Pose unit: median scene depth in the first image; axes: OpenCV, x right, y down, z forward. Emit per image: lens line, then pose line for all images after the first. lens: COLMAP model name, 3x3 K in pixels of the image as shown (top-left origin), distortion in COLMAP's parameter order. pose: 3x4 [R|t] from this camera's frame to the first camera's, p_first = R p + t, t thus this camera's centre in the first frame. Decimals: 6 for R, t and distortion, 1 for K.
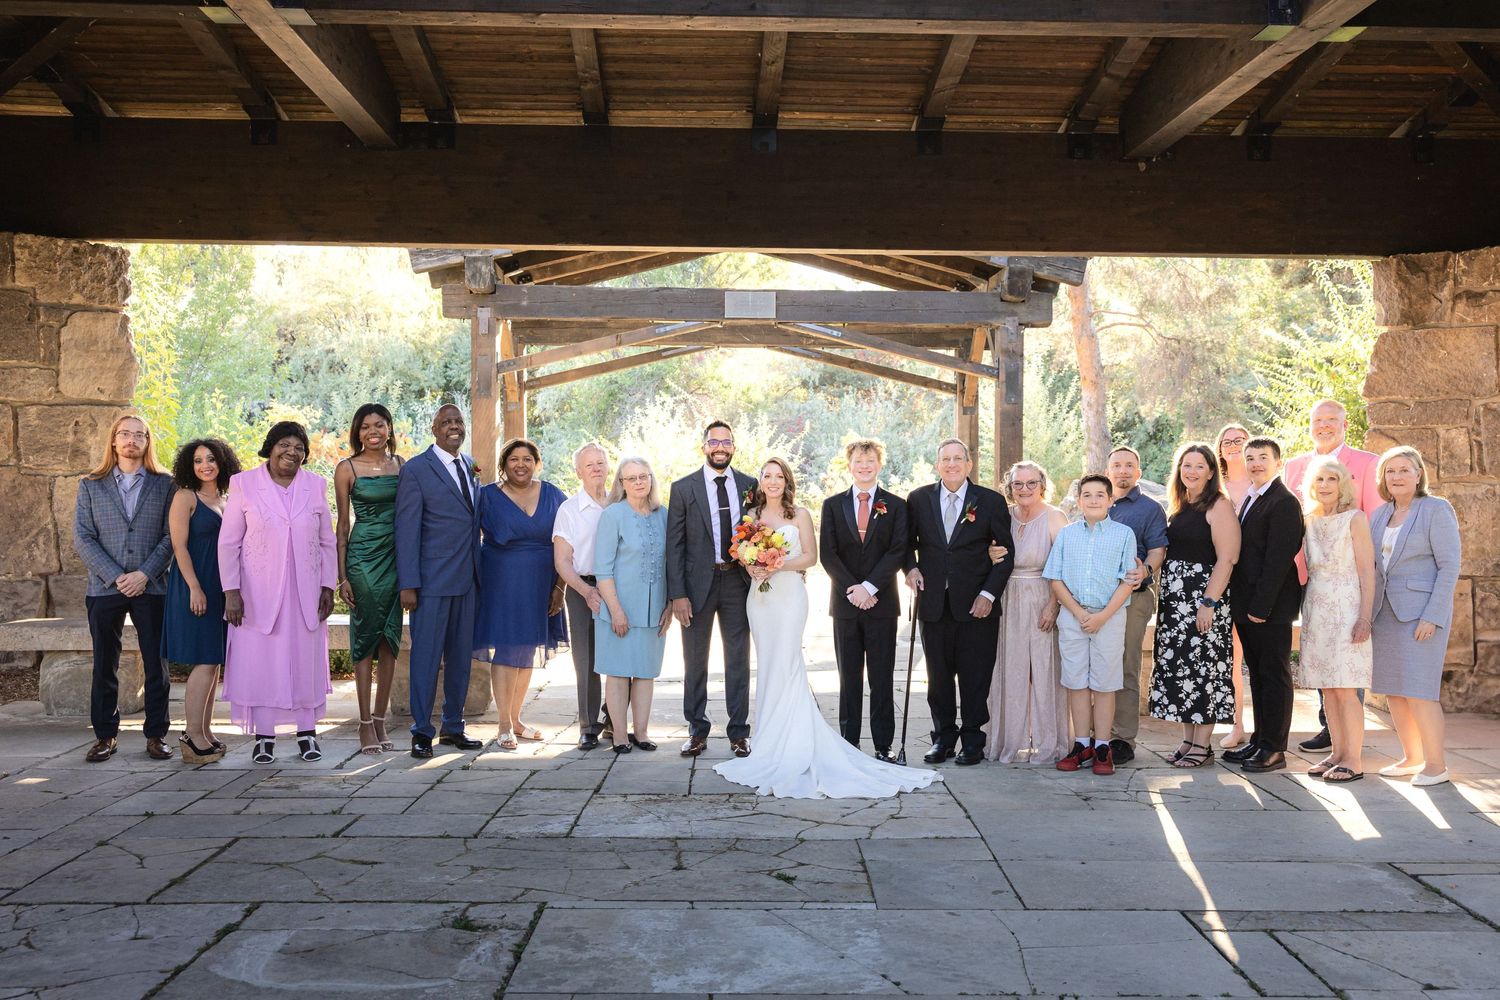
lens RADIAL K [[1386.1, 0, 755.3], [0, 1386.1, 505.0], [0, 0, 1]] dist [0.000448, -0.001245]
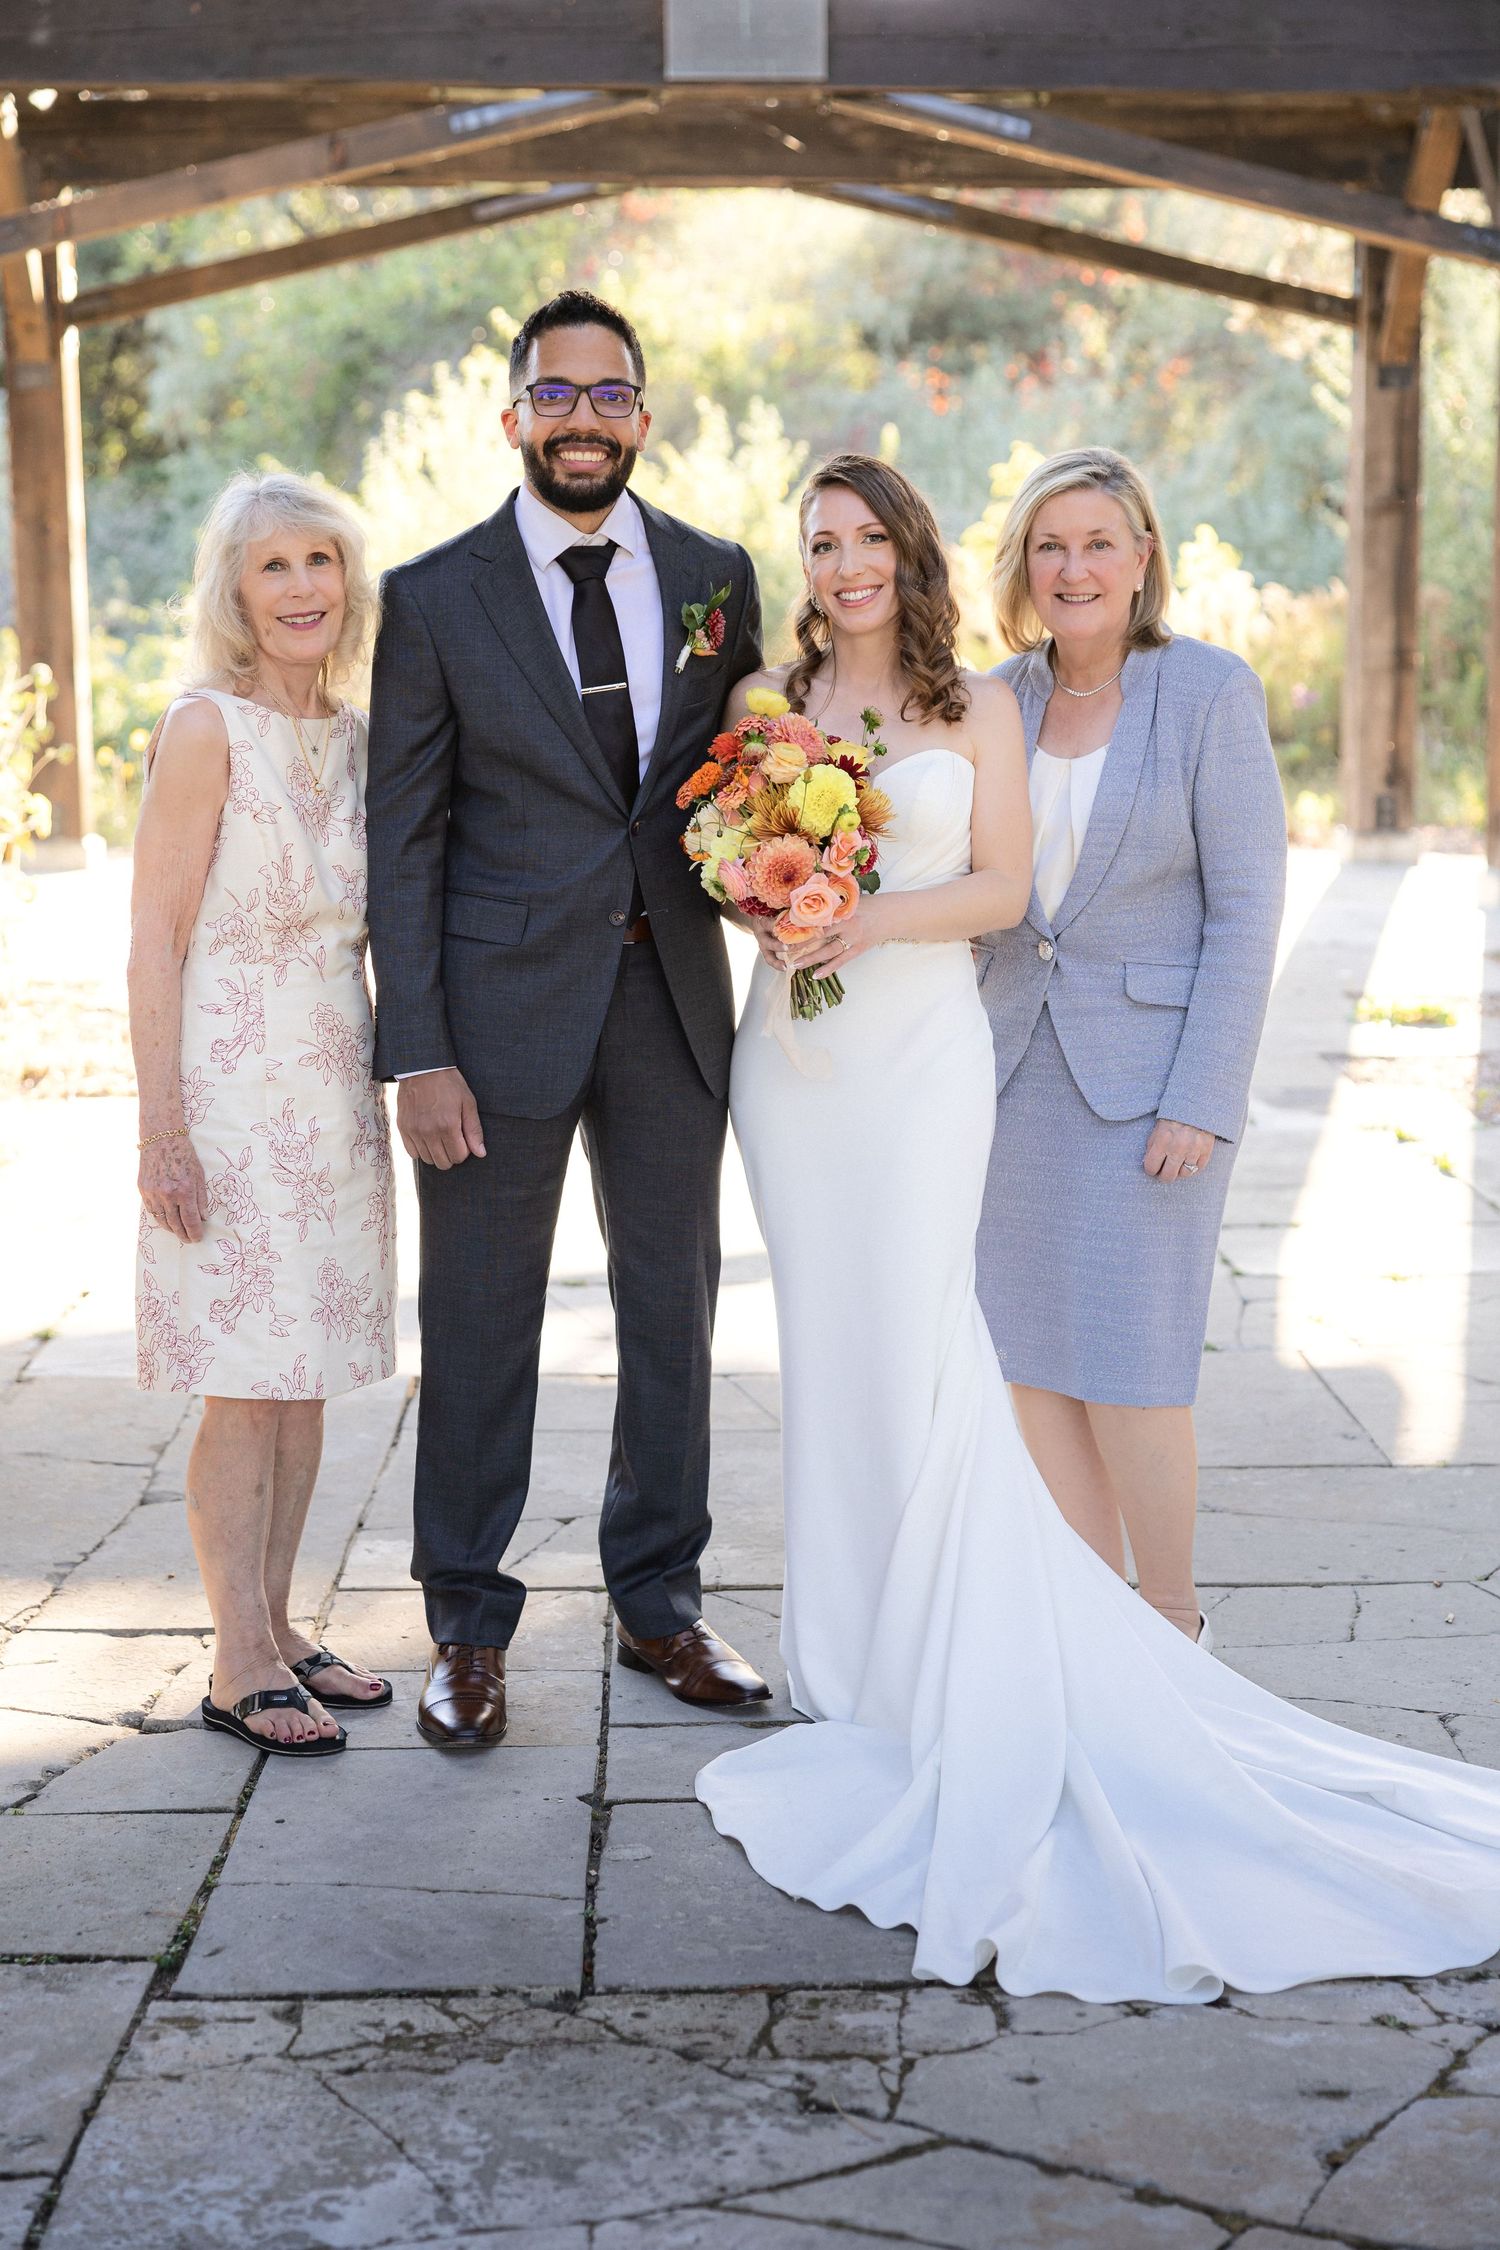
lens RADIAL K [[3453.0, 0, 748.2], [0, 3453.0, 1125.5], [0, 0, 1]] dist [-0.006232, -0.037687]
pose [[0.999946, -0.009749, 0.003491, -0.008352], [0.009206, 0.991305, 0.131258, 0.000532], [-0.004741, -0.131219, 0.991342, 0.175651]]
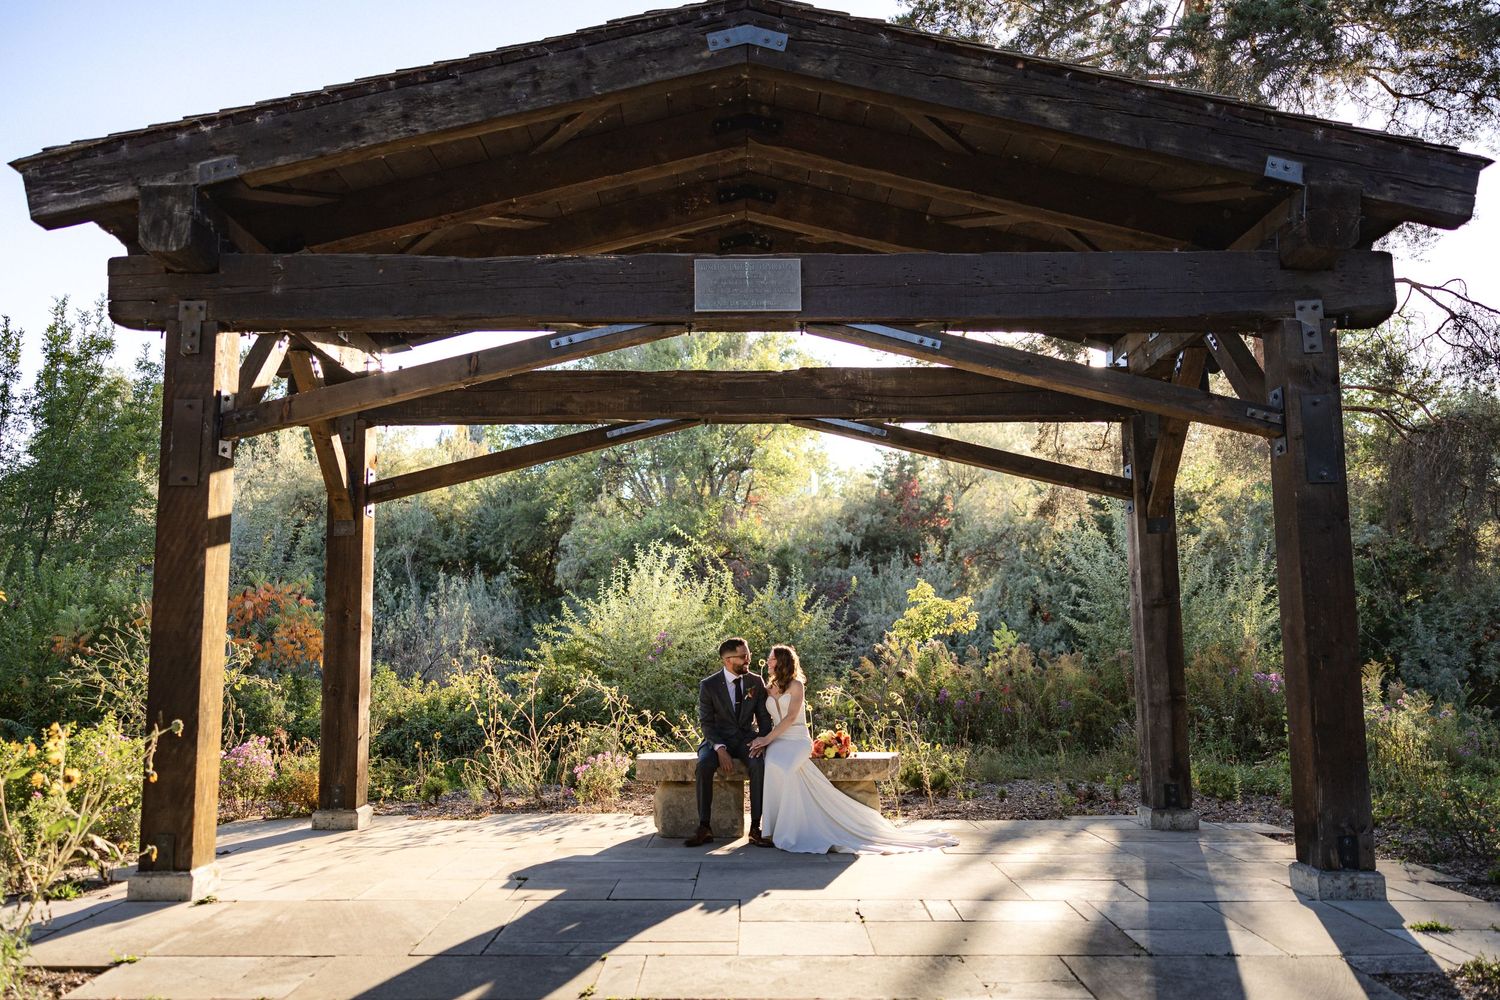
lens RADIAL K [[1237.8, 0, 732.9], [0, 1237.8, 504.8], [0, 0, 1]] dist [0.007333, -0.001757]
pose [[0.998534, -0.015898, -0.051737, 0.012042], [0.008673, 0.990534, -0.136991, -0.011789], [0.053425, 0.136341, 0.989220, 0.587955]]
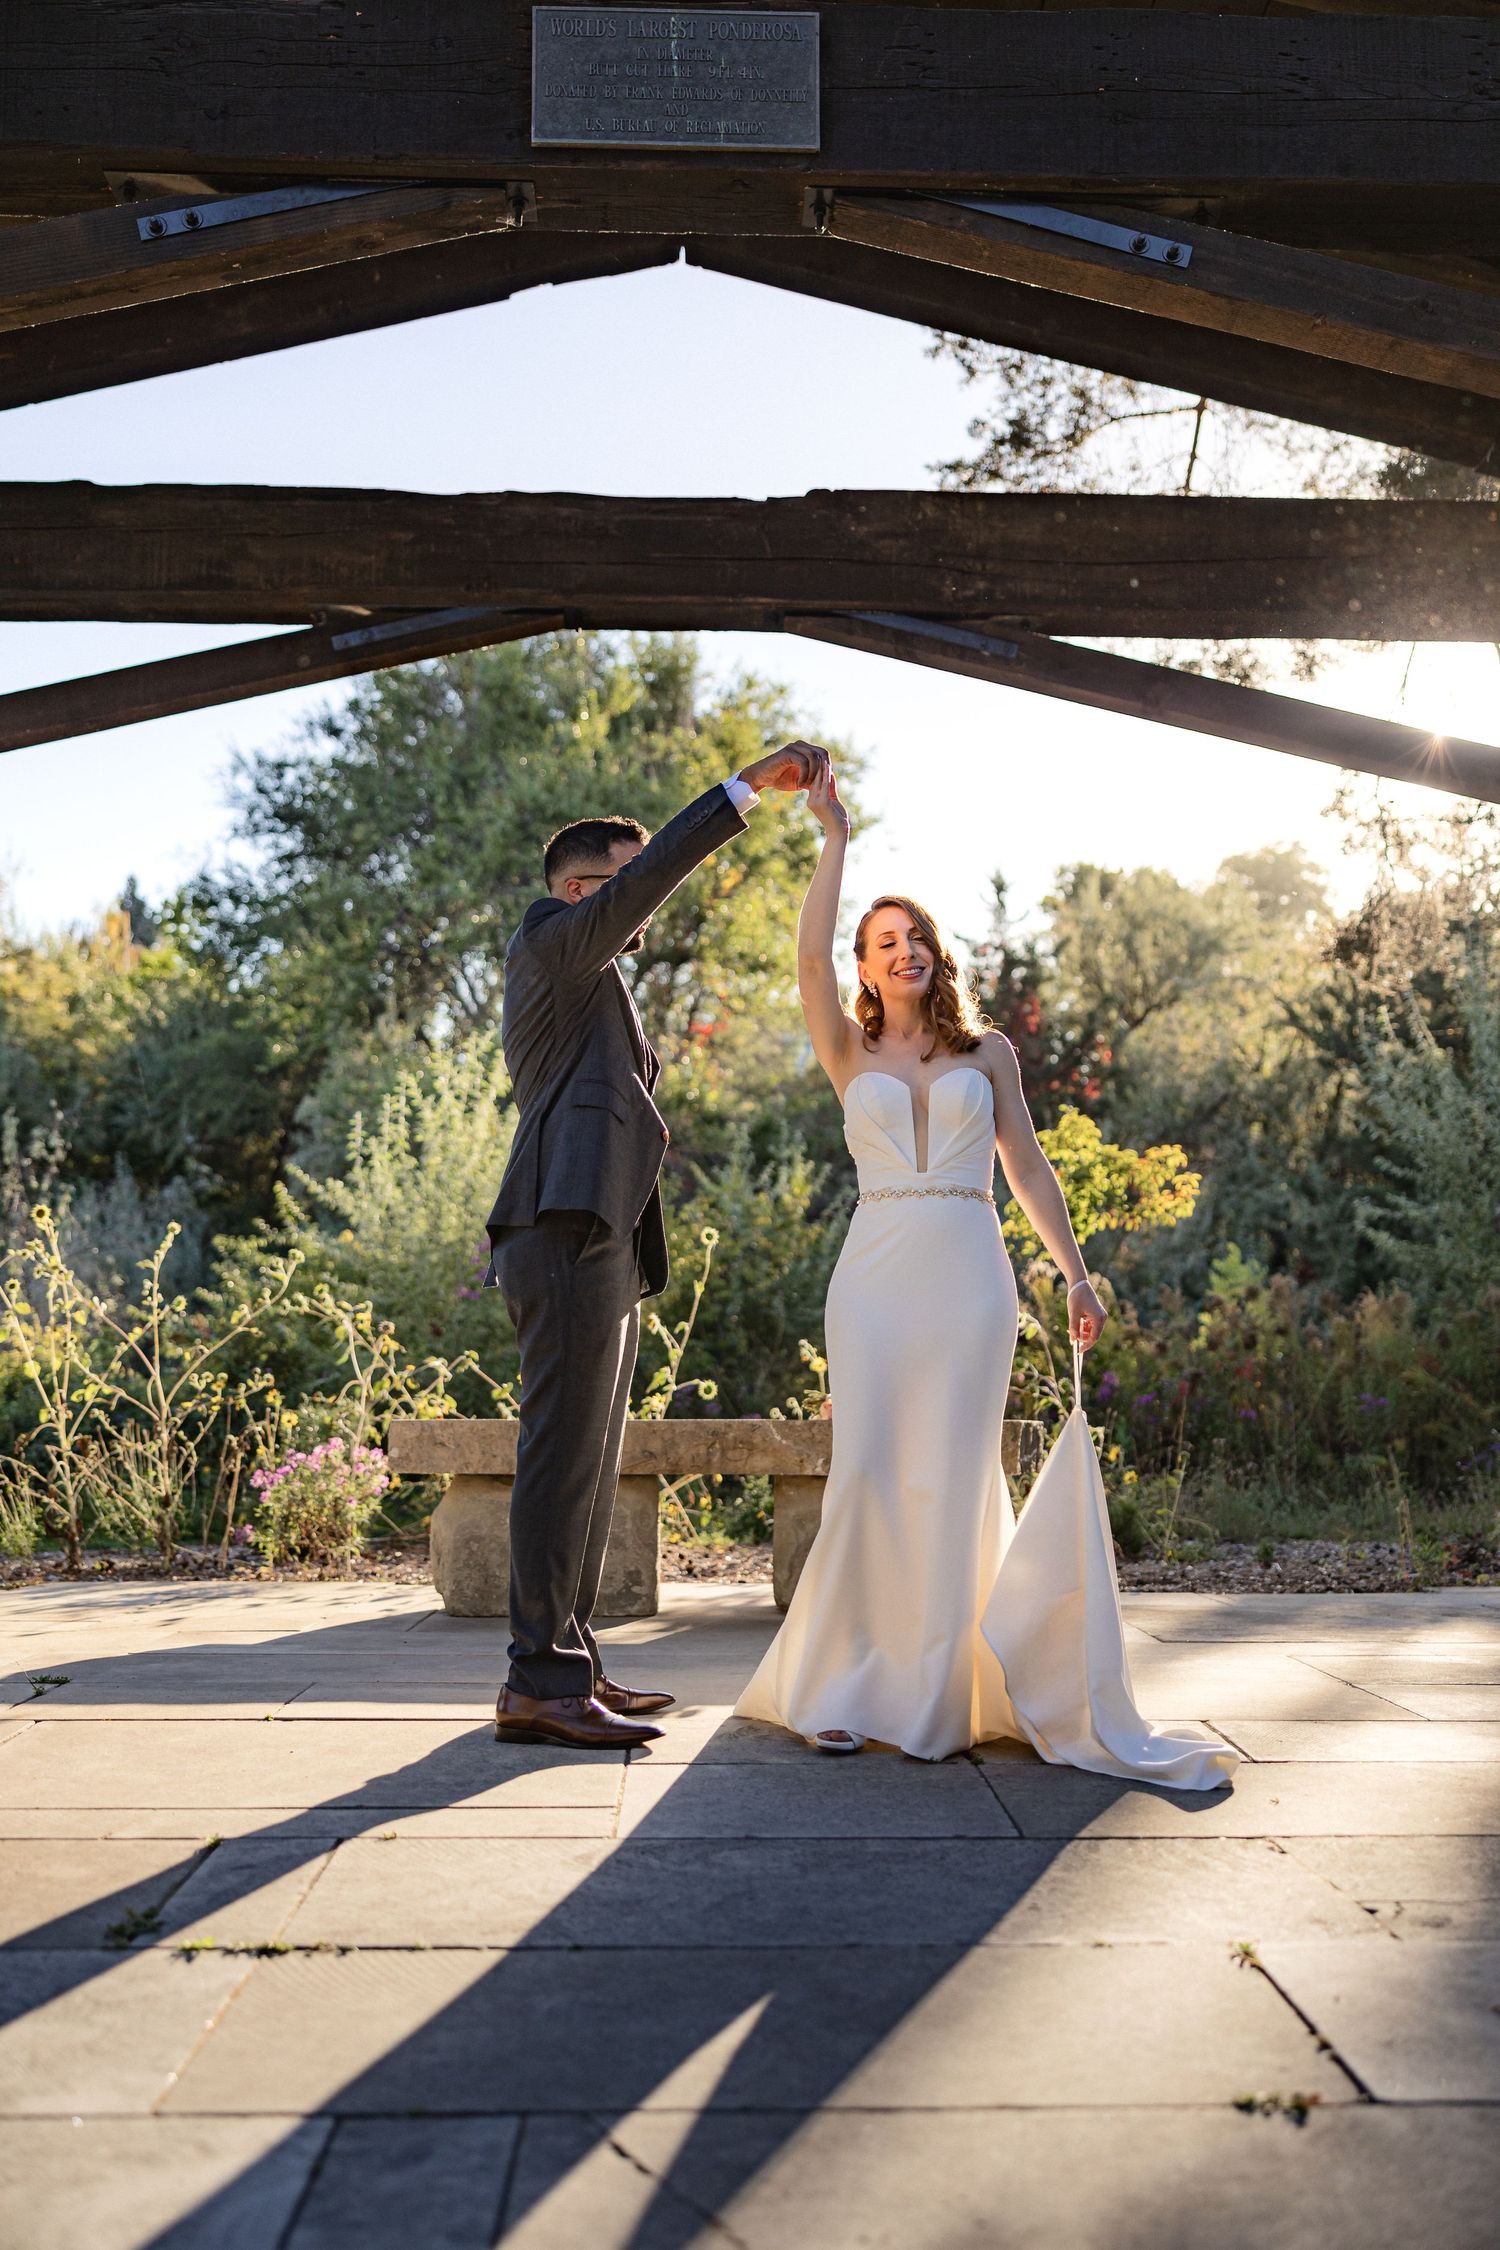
lens RADIAL K [[2466.1, 0, 763.9], [0, 2466.1, 1123.3], [0, 0, 1]] dist [-0.002057, 0.011446]
pose [[0.999935, -0.003567, -0.010833, 0.010393], [0.002209, 0.992425, -0.122835, 0.025292], [0.011189, 0.122803, 0.992368, 0.703375]]
